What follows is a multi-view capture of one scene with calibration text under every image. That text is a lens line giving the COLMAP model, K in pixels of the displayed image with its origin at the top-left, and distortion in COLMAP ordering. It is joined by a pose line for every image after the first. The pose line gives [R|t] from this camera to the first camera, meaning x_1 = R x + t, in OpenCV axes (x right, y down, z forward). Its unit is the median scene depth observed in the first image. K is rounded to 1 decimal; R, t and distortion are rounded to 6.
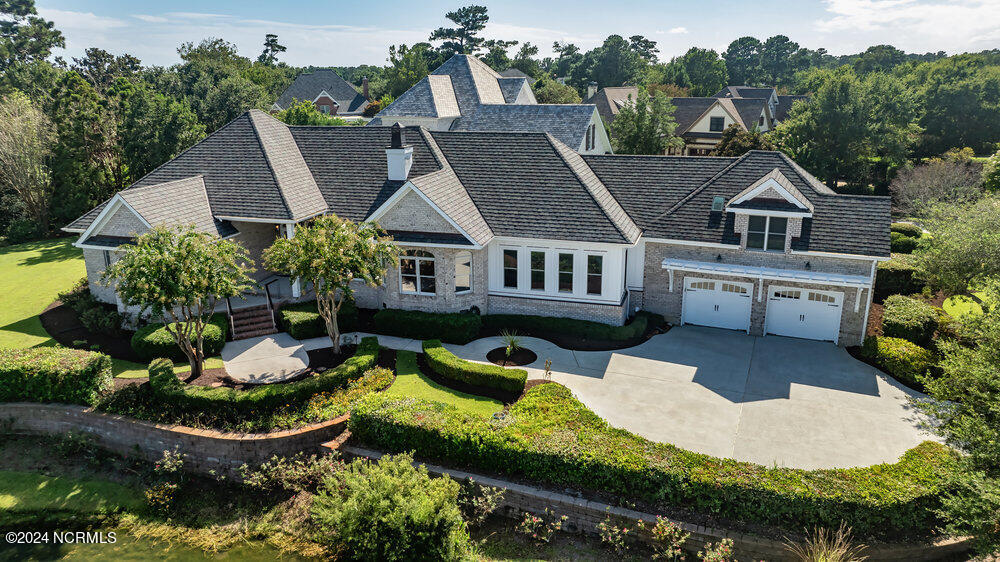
lens RADIAL K [[707.2, 0, 498.3], [0, 707.2, 283.4], [0, 0, 1]] dist [-0.035386, 0.037708]
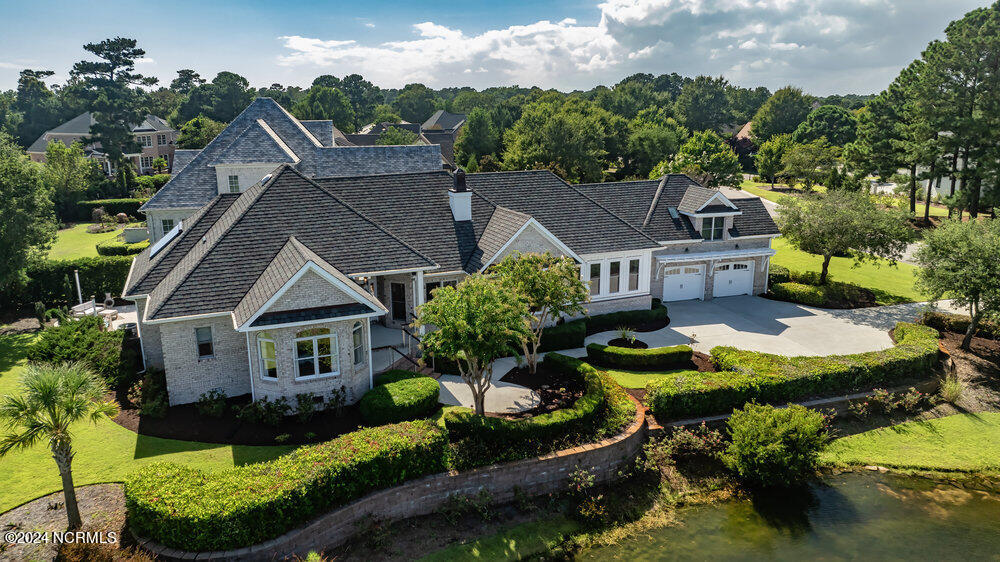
lens RADIAL K [[707.2, 0, 500.2], [0, 707.2, 281.7], [0, 0, 1]] dist [-0.035386, 0.037708]
pose [[0.765242, -0.154451, 0.624940, -0.868929], [0.181723, 0.983137, 0.020457, -0.070751], [-0.617561, 0.097911, 0.780405, 0.131071]]
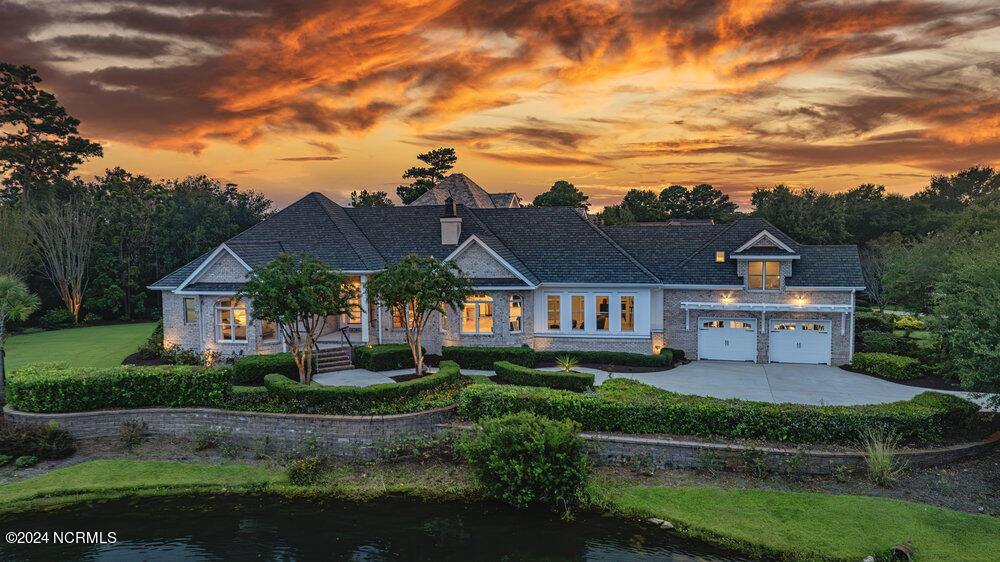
lens RADIAL K [[707.2, 0, 498.8], [0, 707.2, 289.1], [0, 0, 1]] dist [-0.035386, 0.037708]
pose [[0.995080, -0.009875, 0.098583, -0.193723], [0.030526, 0.977173, -0.210242, 0.189523], [-0.094257, 0.212217, 0.972666, -0.140302]]
